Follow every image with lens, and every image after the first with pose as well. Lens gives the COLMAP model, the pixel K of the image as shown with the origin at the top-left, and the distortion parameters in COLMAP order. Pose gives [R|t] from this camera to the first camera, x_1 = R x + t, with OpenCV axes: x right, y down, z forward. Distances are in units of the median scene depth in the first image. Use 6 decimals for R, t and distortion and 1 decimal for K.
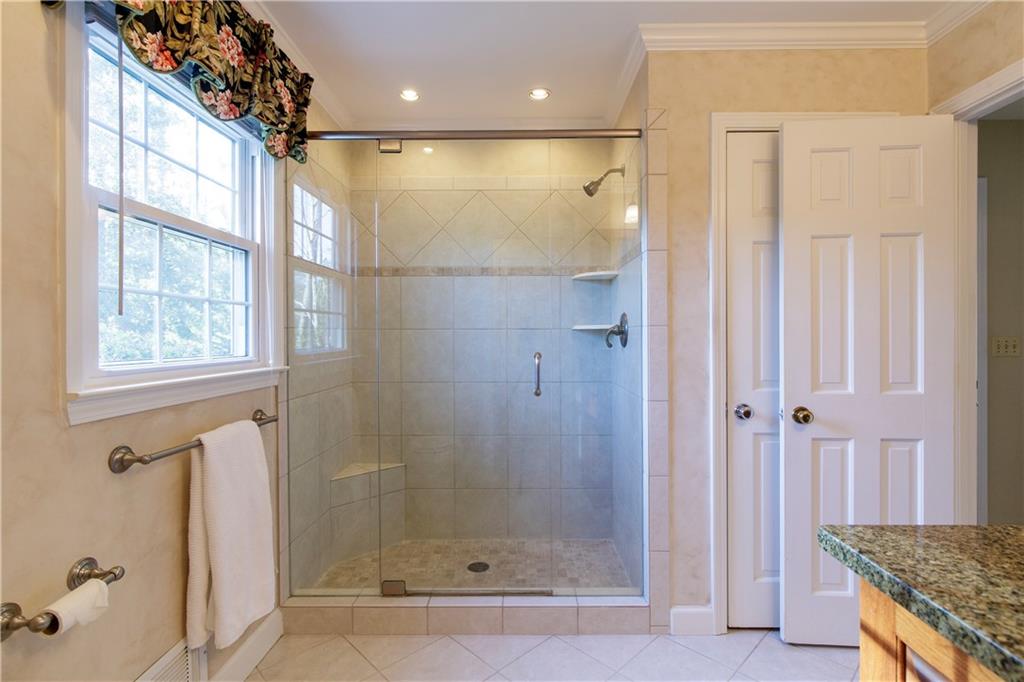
lens RADIAL K [[482.6, 0, 524.2], [0, 482.6, 337.5], [0, 0, 1]] dist [-0.004869, 0.001214]
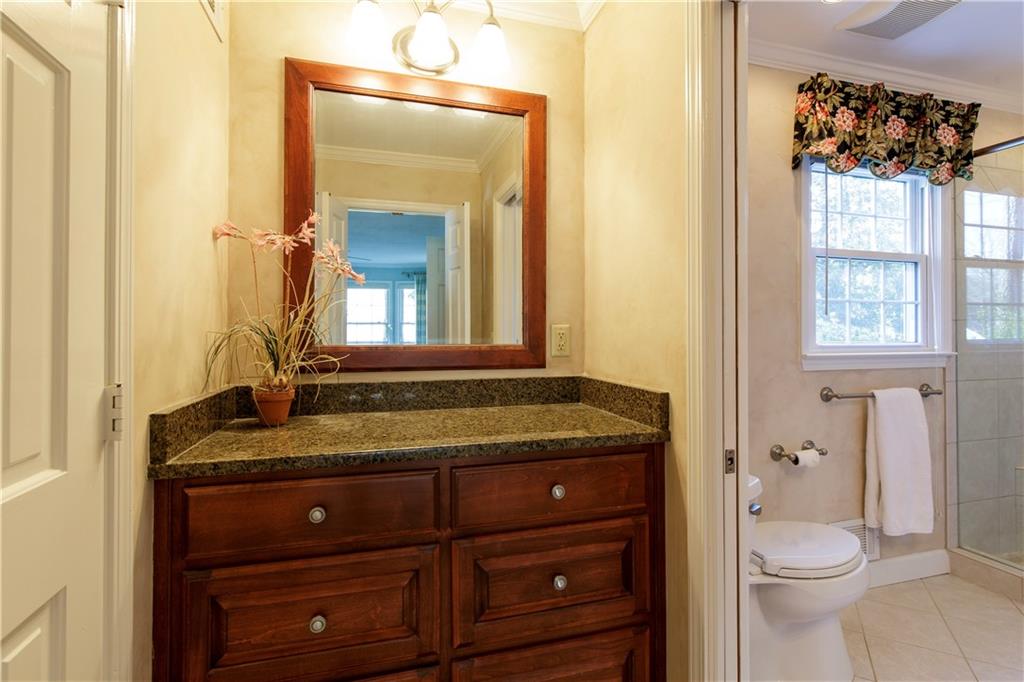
lens RADIAL K [[499.3, 0, 514.2], [0, 499.3, 327.2], [0, 0, 1]] dist [-0.003678, 0.000154]
pose [[0.286673, -0.004044, -0.958020, 0.469516], [-0.005344, 0.999969, -0.005820, 0.012818], [0.958014, 0.006788, 0.286643, -0.502071]]
